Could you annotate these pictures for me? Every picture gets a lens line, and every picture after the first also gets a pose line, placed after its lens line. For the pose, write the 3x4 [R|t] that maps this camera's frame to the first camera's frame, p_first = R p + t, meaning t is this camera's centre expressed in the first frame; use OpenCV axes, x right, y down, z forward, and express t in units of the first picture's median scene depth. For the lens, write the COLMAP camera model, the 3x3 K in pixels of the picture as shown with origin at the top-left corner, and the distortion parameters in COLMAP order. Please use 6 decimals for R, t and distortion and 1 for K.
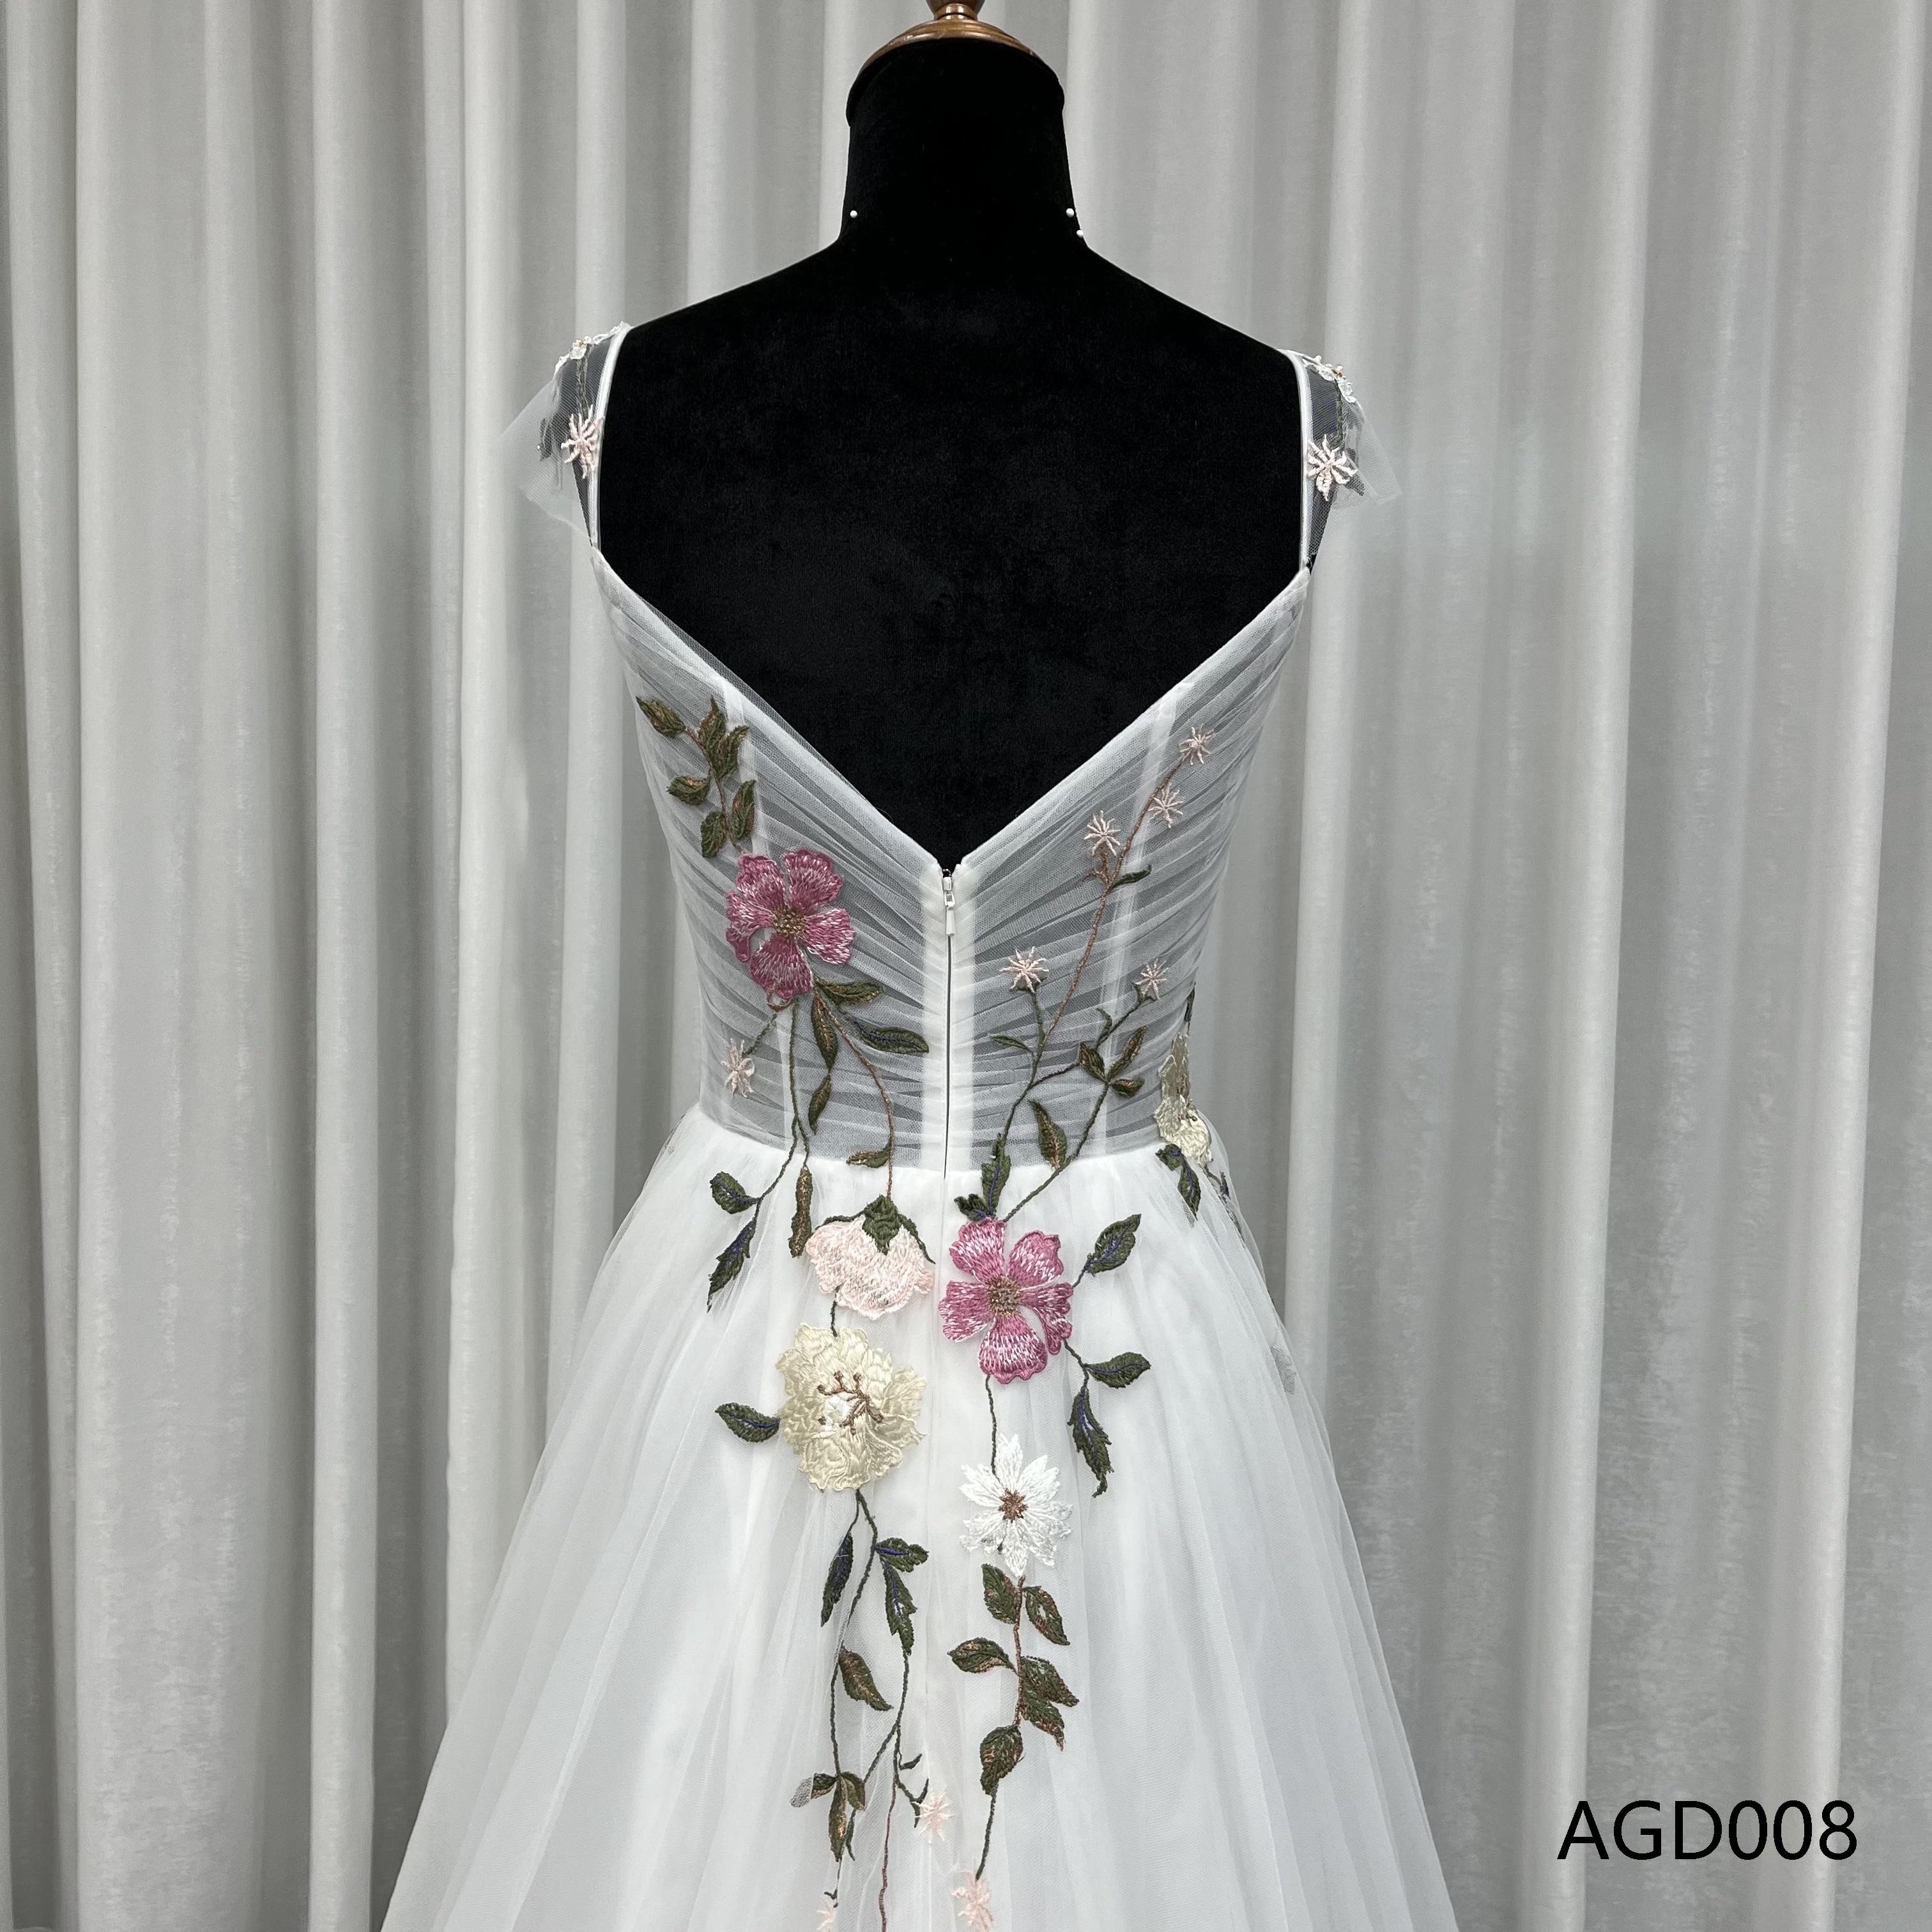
lens RADIAL K [[1966.5, 0, 975.8], [0, 1966.5, 941.2], [0, 0, 1]] dist [0.026770, 0.000000]
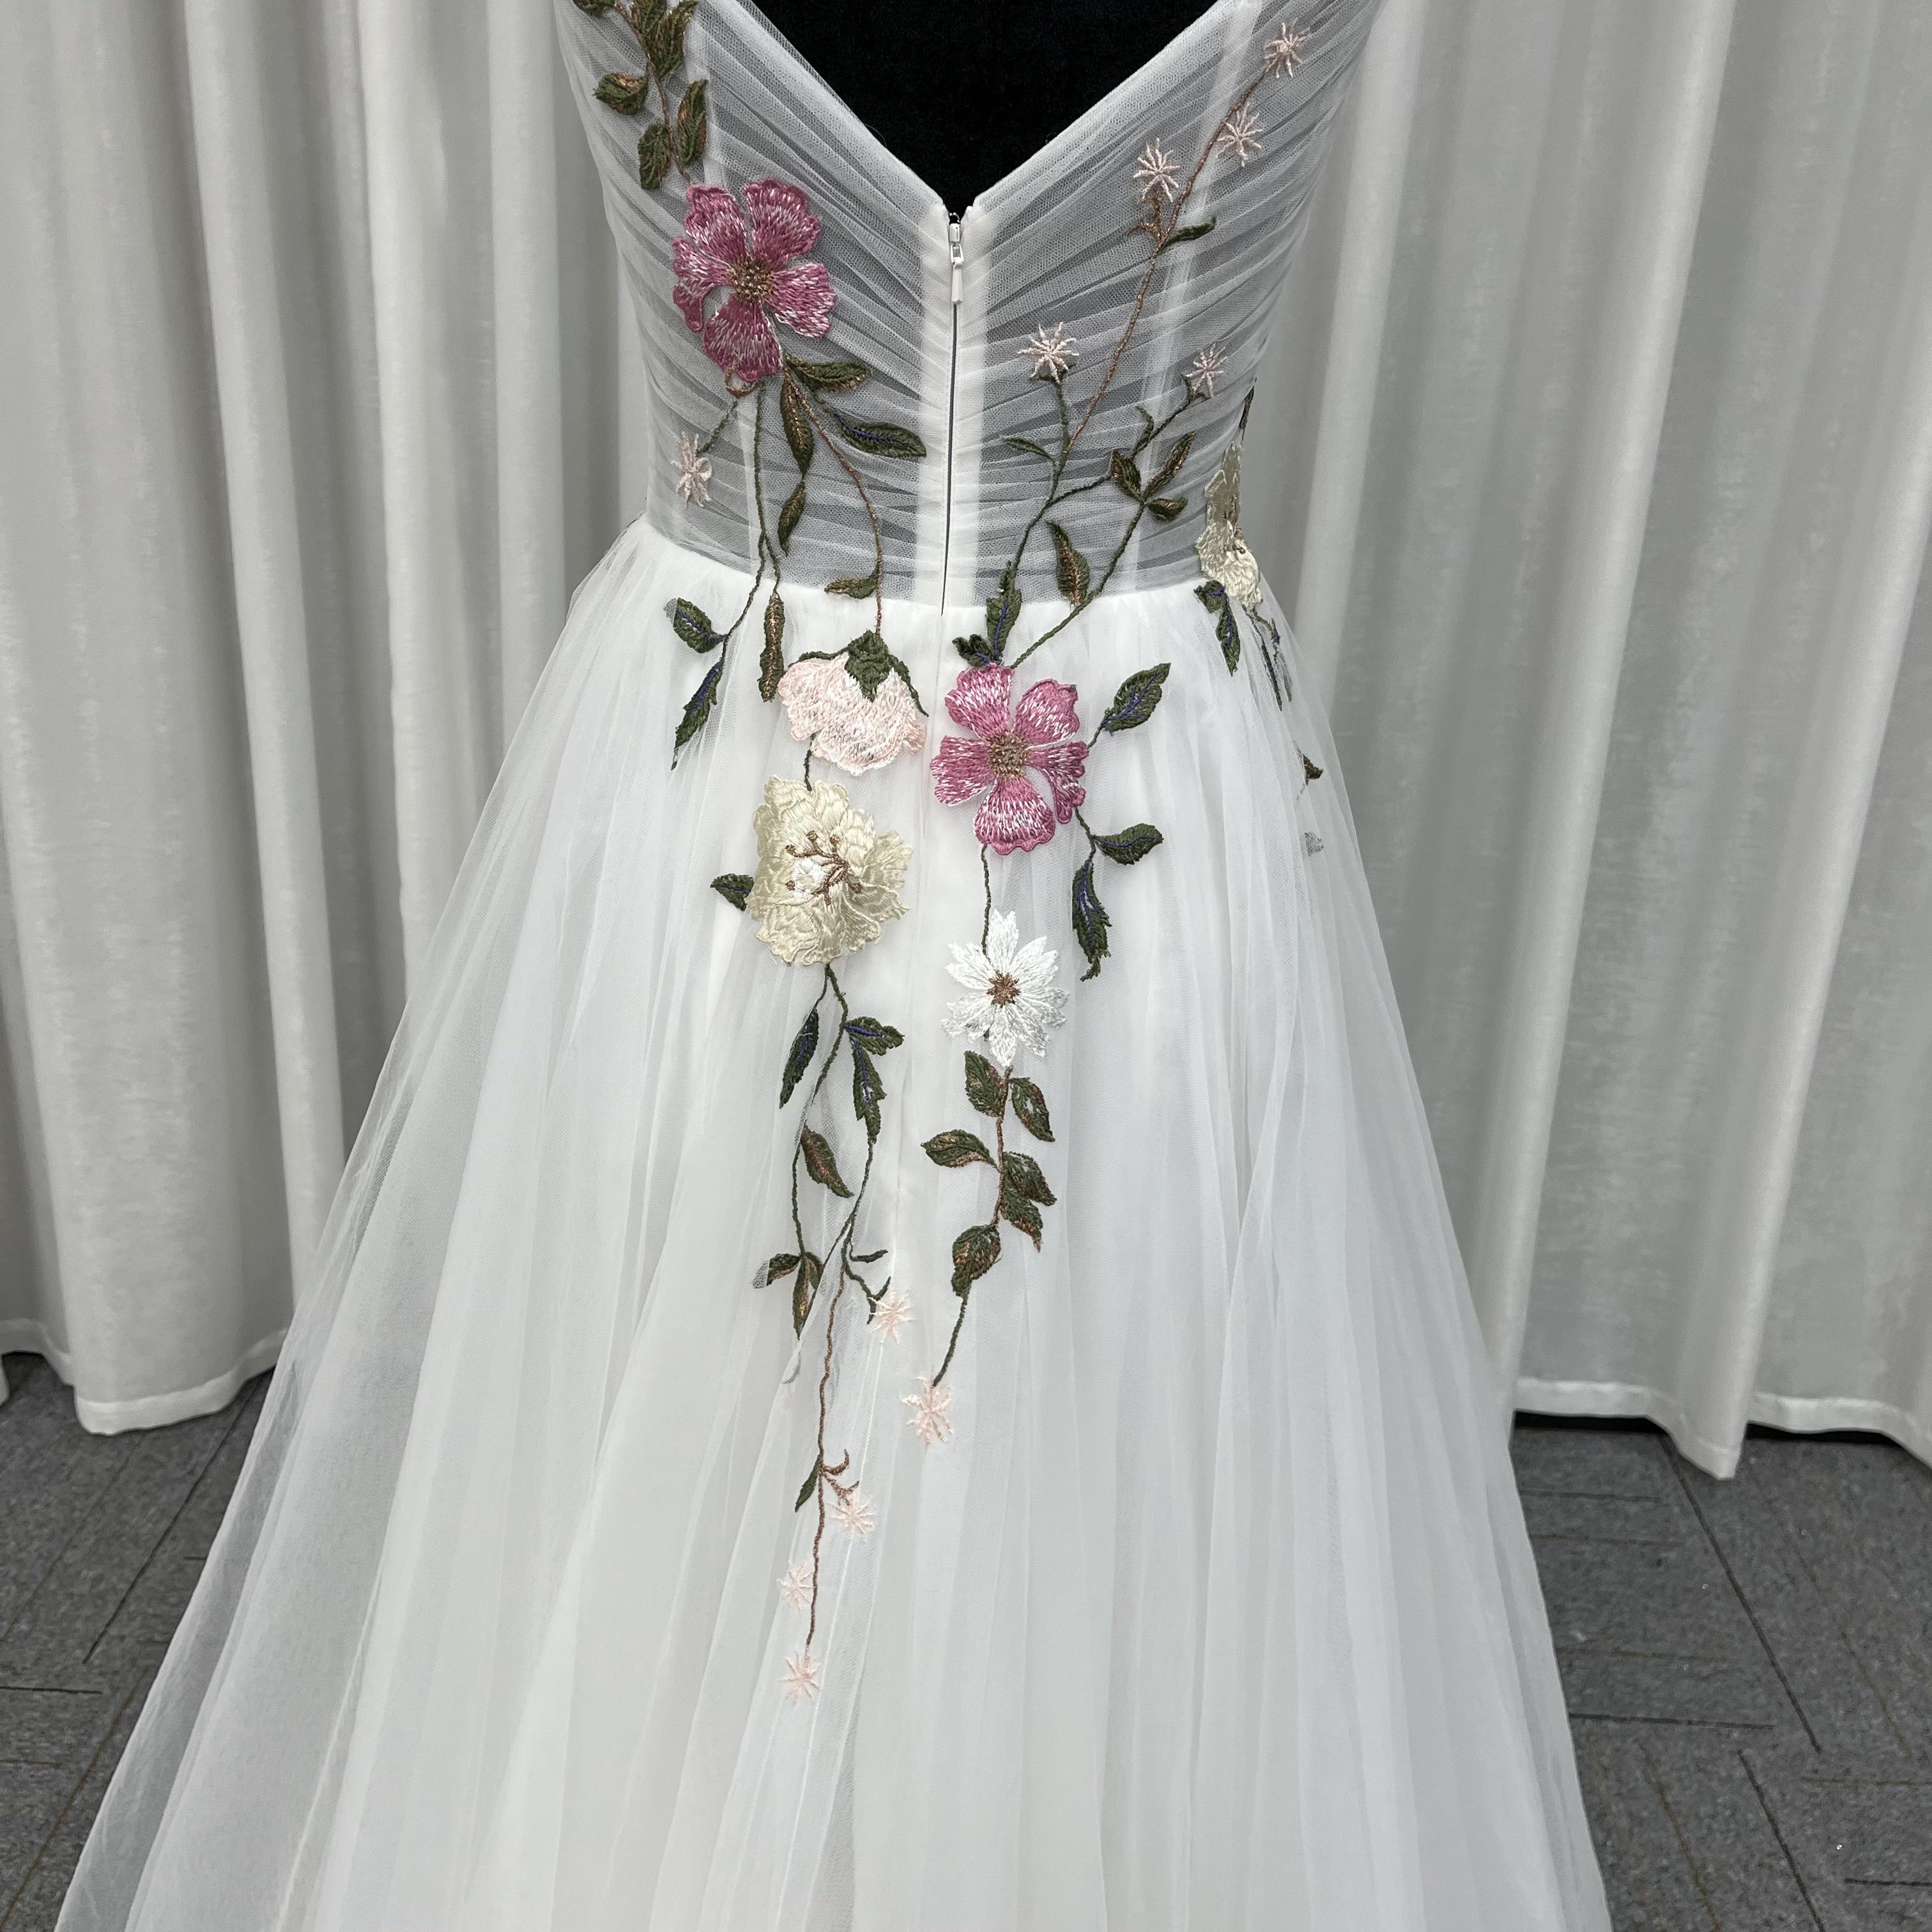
lens RADIAL K [[1966.5, 0, 966.1], [0, 1966.5, 949.3], [0, 0, 1]] dist [0.026770, 0.000000]
pose [[0.999600, 0.022459, 0.017173, -0.016938], [-0.026459, 0.957156, 0.288361, 0.016355], [-0.009961, -0.288700, 0.957368, 0.164235]]
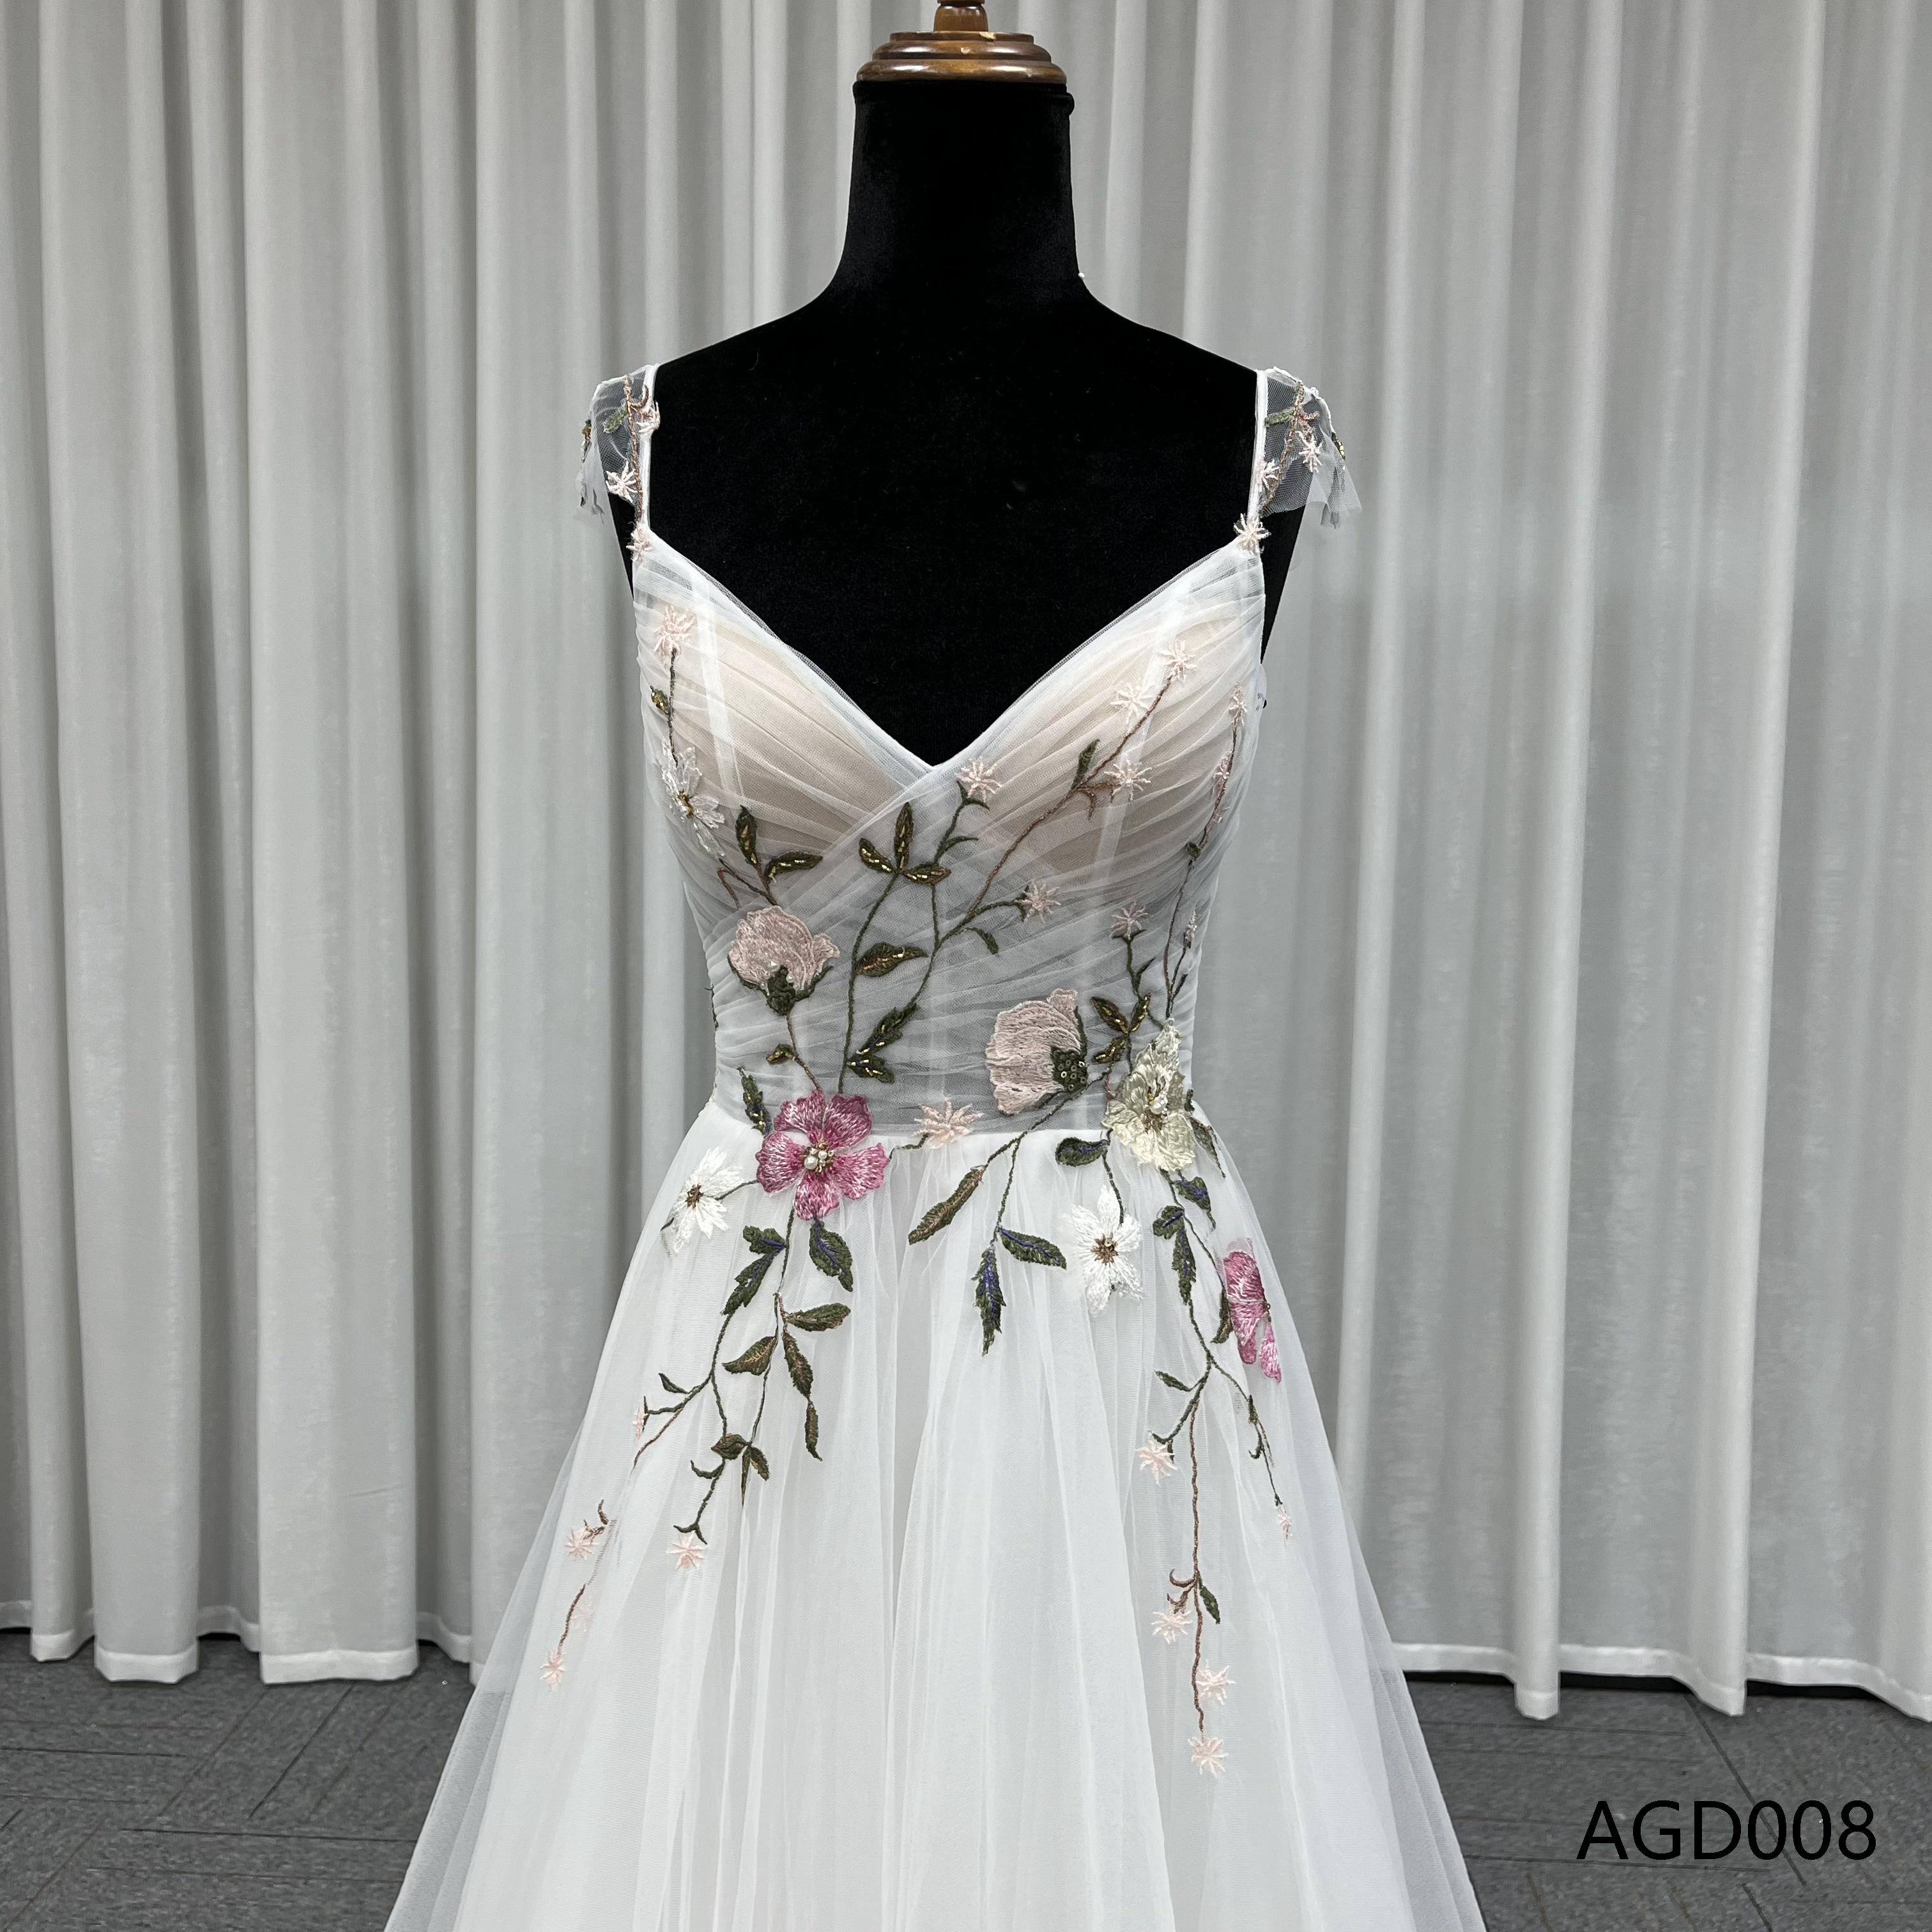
lens RADIAL K [[1966.5, 0, 979.3], [0, 1966.5, 956.9], [0, 0, 1]] dist [0.026770, 0.000000]
pose [[0.999812, -0.001551, -0.019330, -0.157751], [0.001924, 0.999812, 0.019312, 0.054645], [0.019296, -0.019345, 0.999627, -0.837102]]
